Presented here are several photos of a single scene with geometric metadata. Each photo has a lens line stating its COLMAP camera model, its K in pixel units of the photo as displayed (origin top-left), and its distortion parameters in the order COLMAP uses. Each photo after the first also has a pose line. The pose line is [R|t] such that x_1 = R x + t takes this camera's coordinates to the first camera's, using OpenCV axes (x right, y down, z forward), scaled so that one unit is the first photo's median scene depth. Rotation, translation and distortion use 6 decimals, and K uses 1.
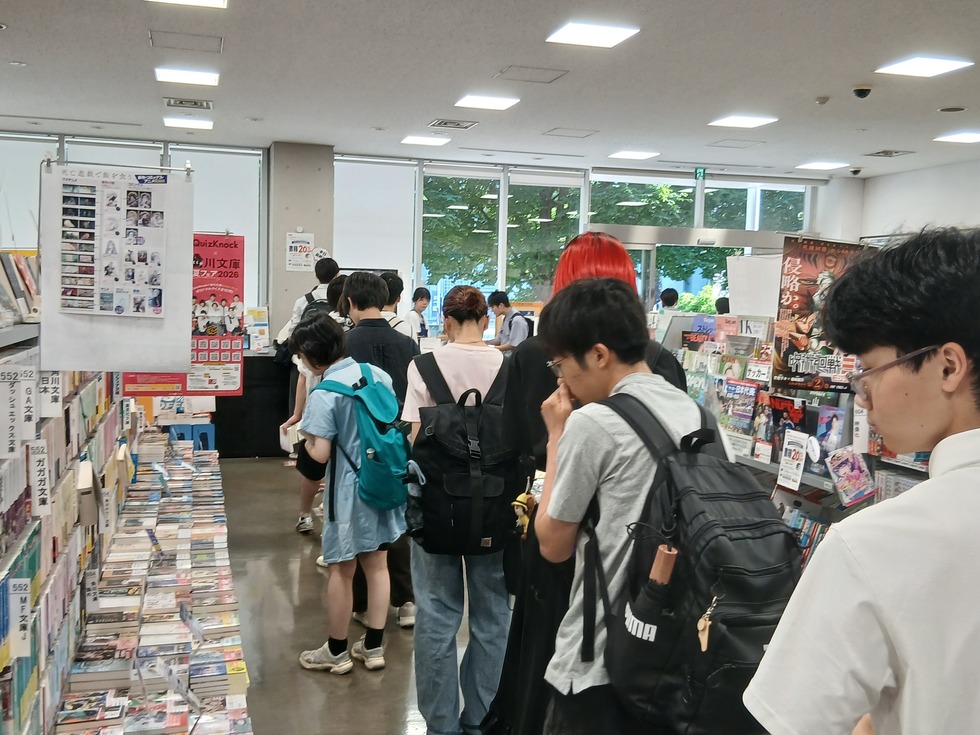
lens RADIAL K [[1063.0, 0, 490.0], [0, 1063.0, 367.5], [0, 0, 1]] dist [0.059551, -0.007974]
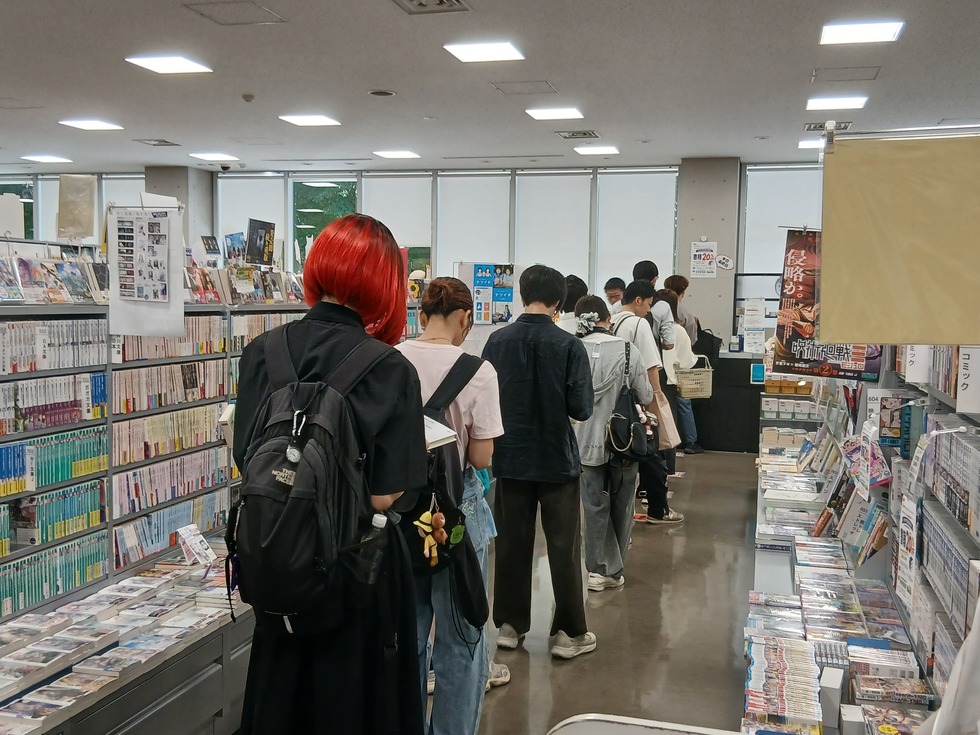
lens RADIAL K [[1063.0, 0, 490.0], [0, 1063.0, 367.5], [0, 0, 1]] dist [0.059551, -0.007974]
pose [[0.850781, 0.023450, -0.524997, 0.582894], [-0.029314, 0.999566, -0.002856, 0.025506], [0.524702, 0.017820, 0.851099, -0.056523]]
